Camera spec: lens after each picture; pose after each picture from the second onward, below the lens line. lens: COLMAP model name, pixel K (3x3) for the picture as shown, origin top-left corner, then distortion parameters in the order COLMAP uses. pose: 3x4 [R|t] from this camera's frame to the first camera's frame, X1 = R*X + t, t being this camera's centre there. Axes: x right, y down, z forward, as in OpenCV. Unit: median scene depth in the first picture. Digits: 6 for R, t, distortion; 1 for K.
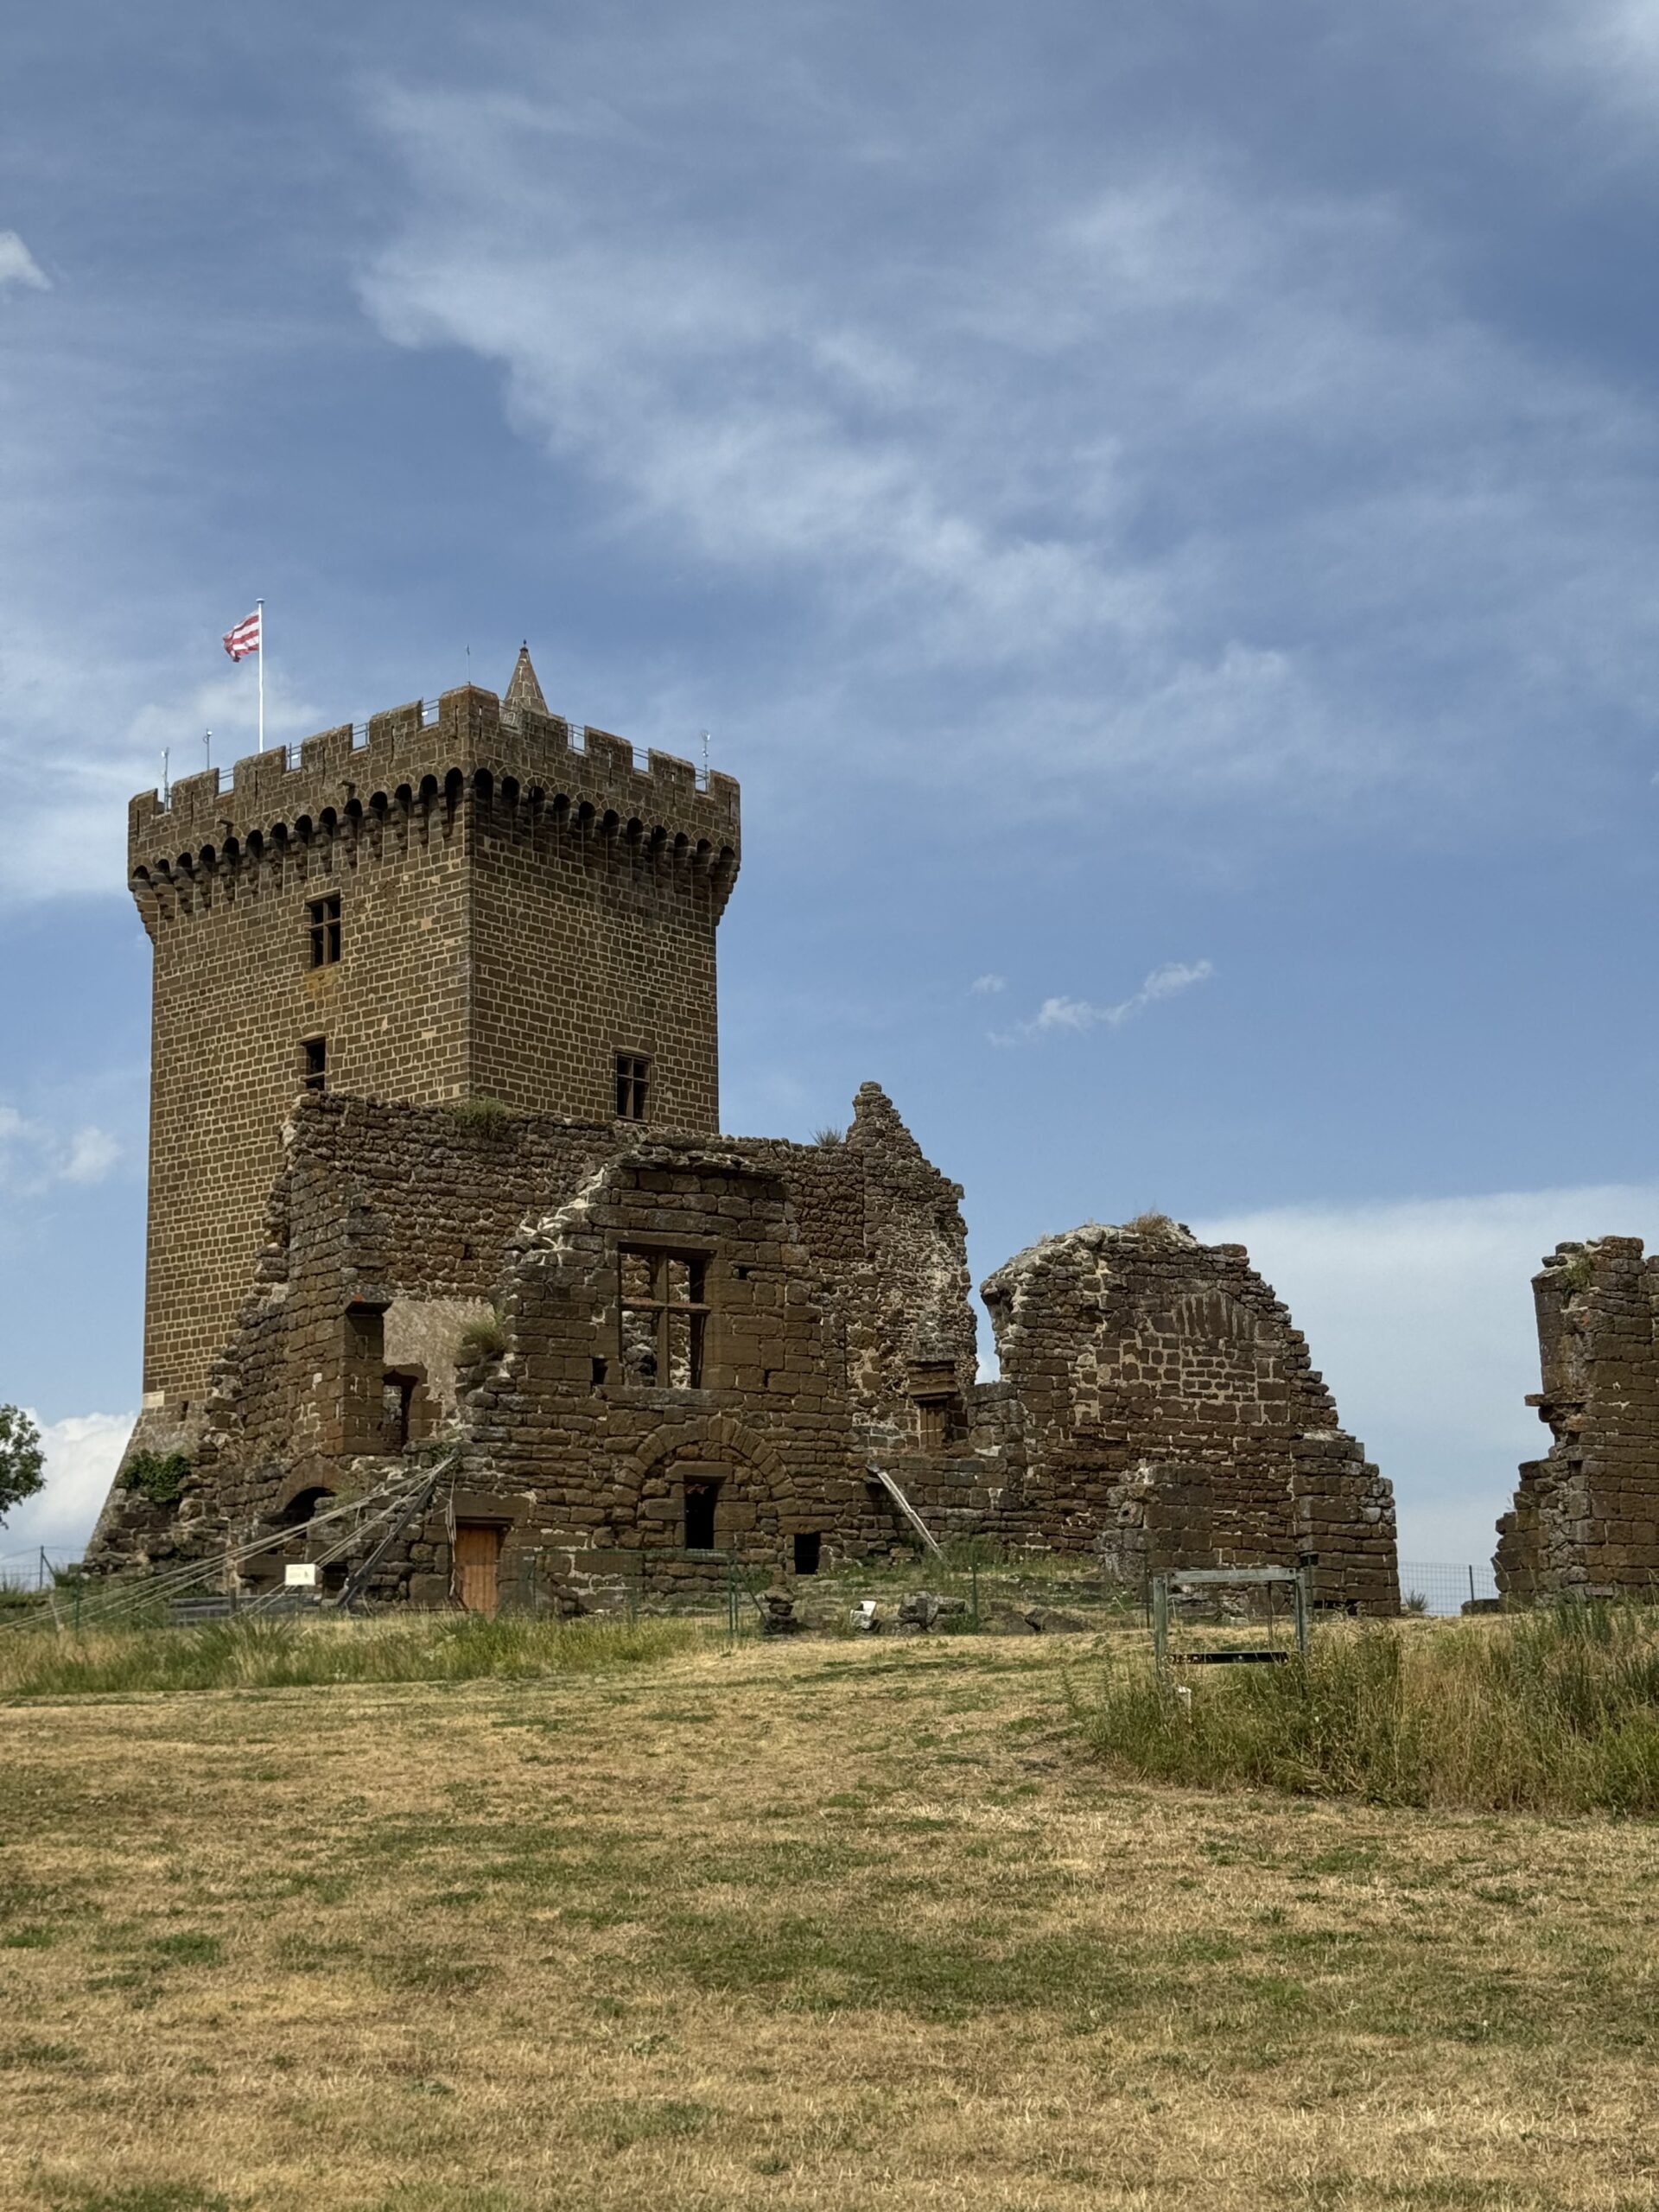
lens RADIAL K [[3016.0, 0, 828.4], [0, 3016.0, 1103.1], [0, 0, 1]] dist [0.026024, 0.000000]
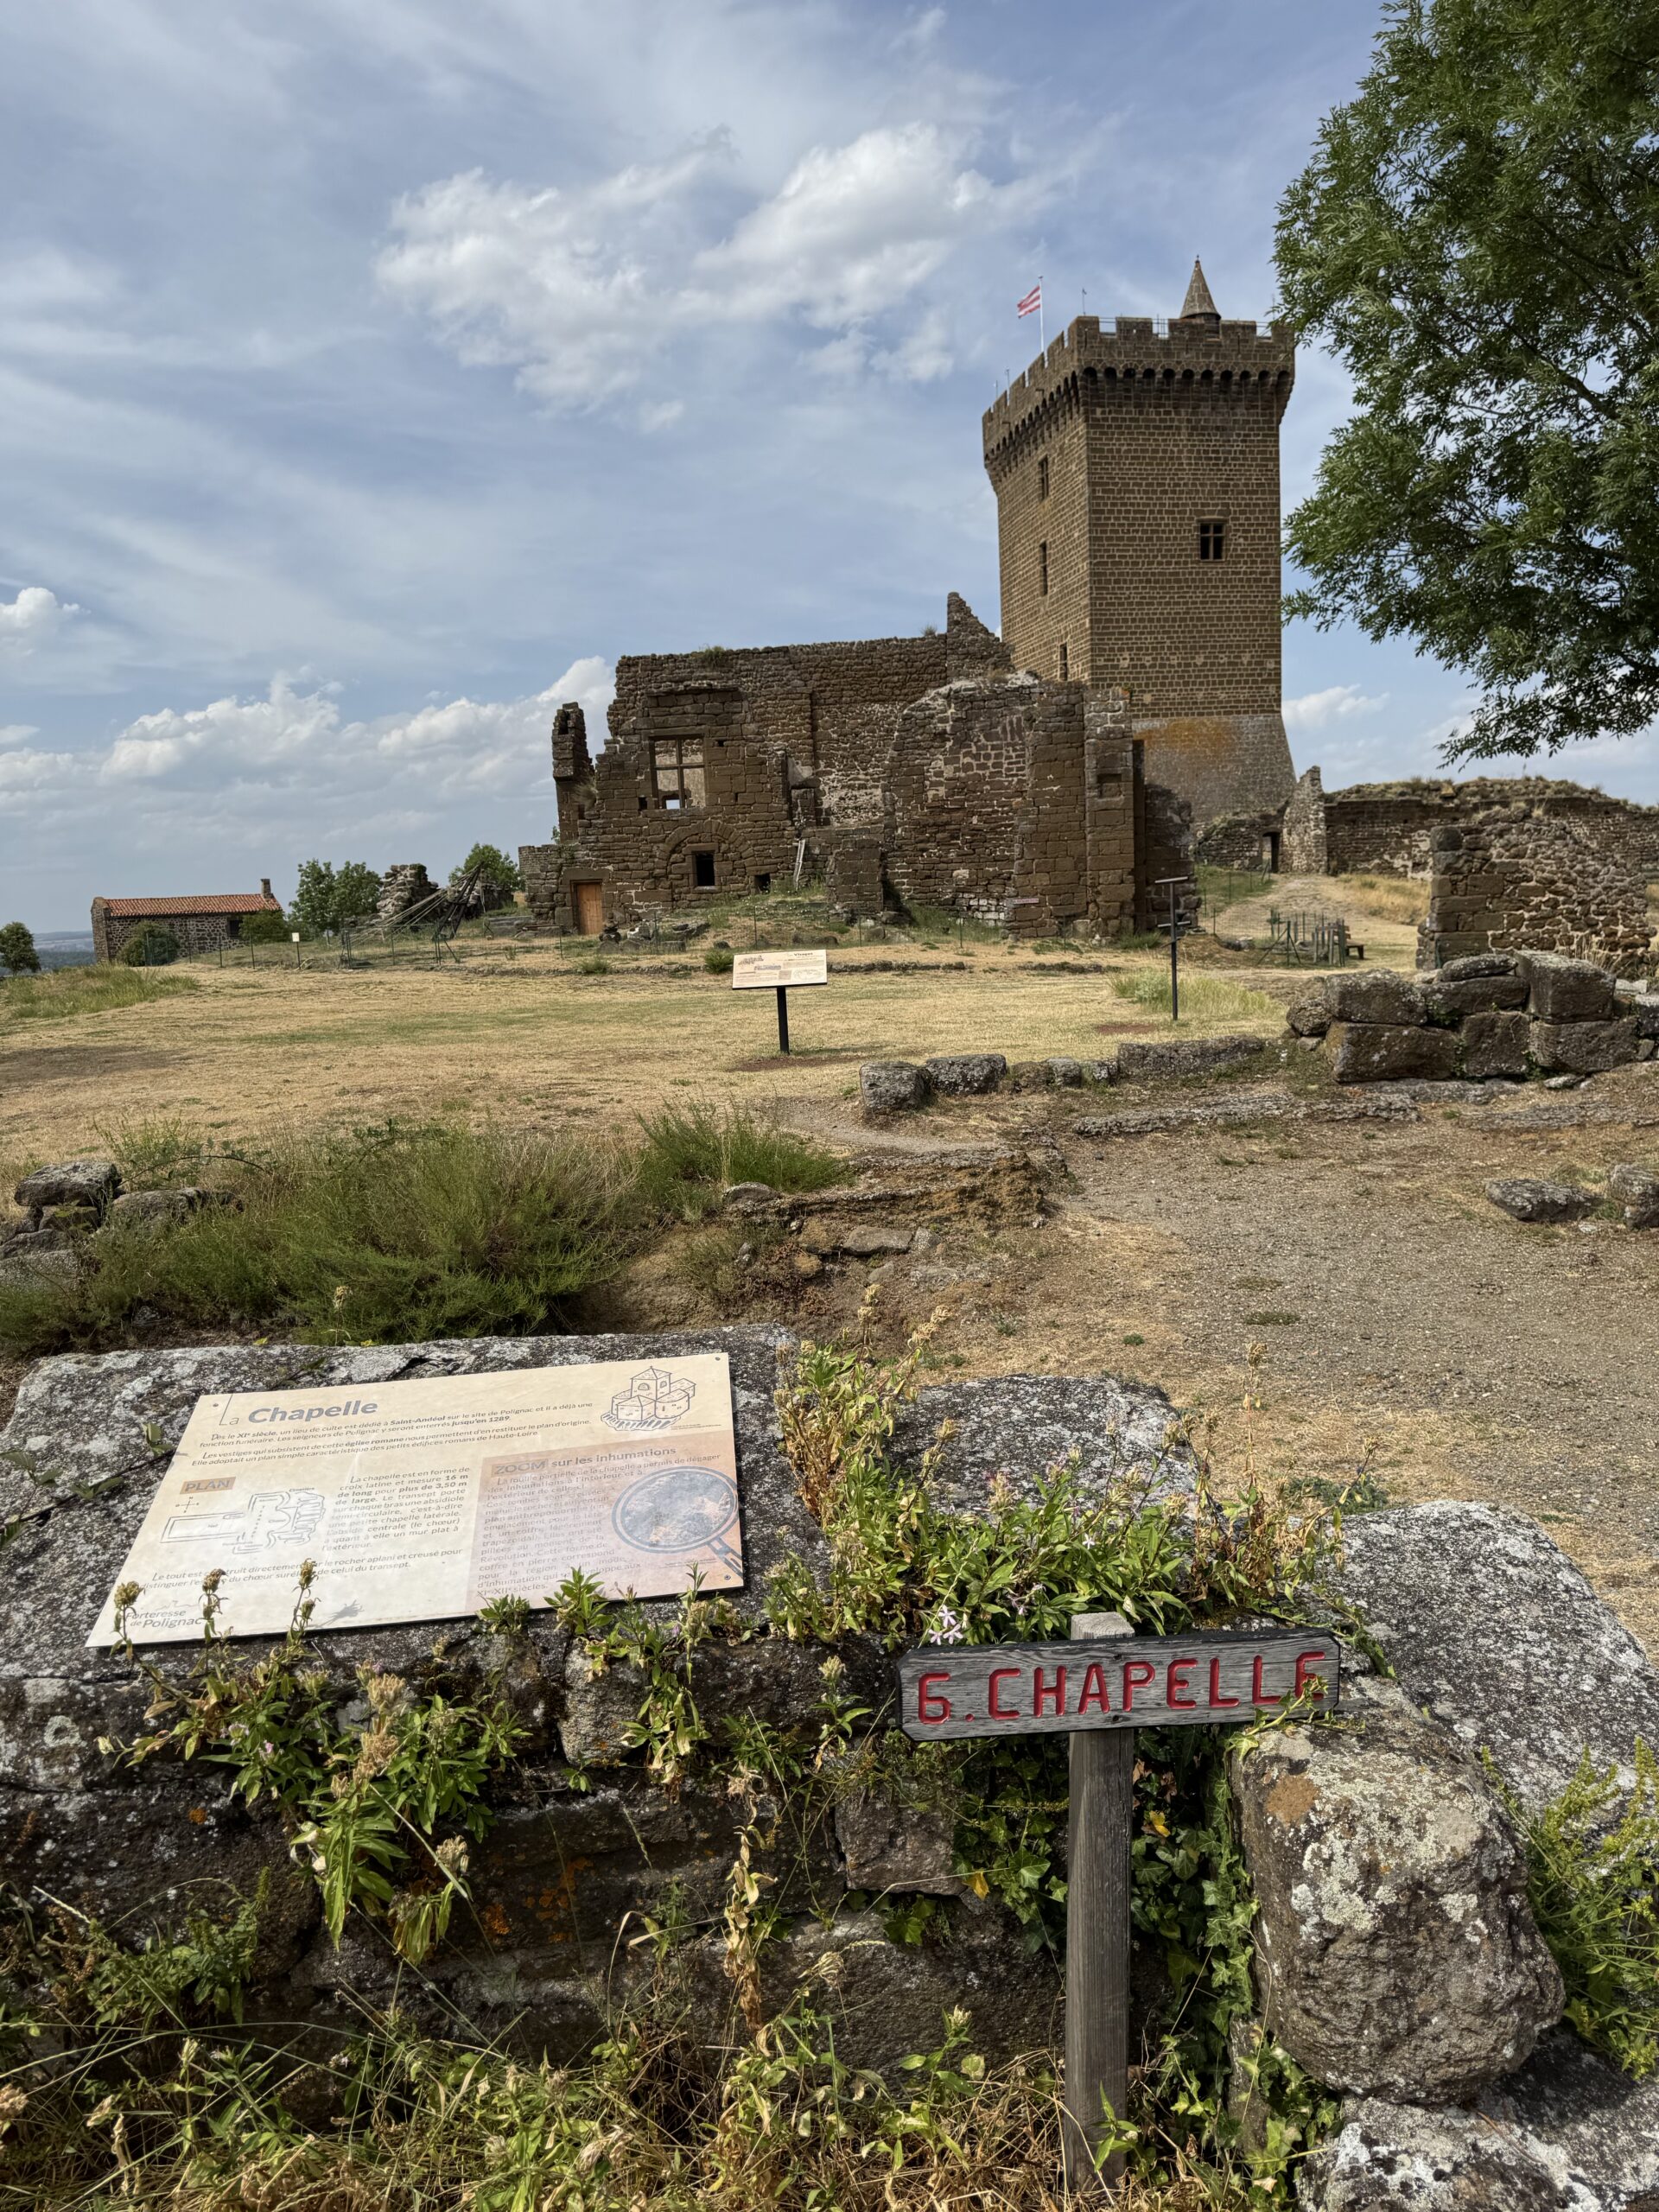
lens RADIAL K [[1556.7, 0, 830.1], [0, 1556.7, 1114.3], [0, 0, 1]] dist [-0.007148, -0.002441]
pose [[0.793413, 0.059329, -0.605785, 0.599286], [0.165197, 0.936895, 0.308121, -0.015233], [0.585838, -0.344541, 0.733543, 0.207598]]
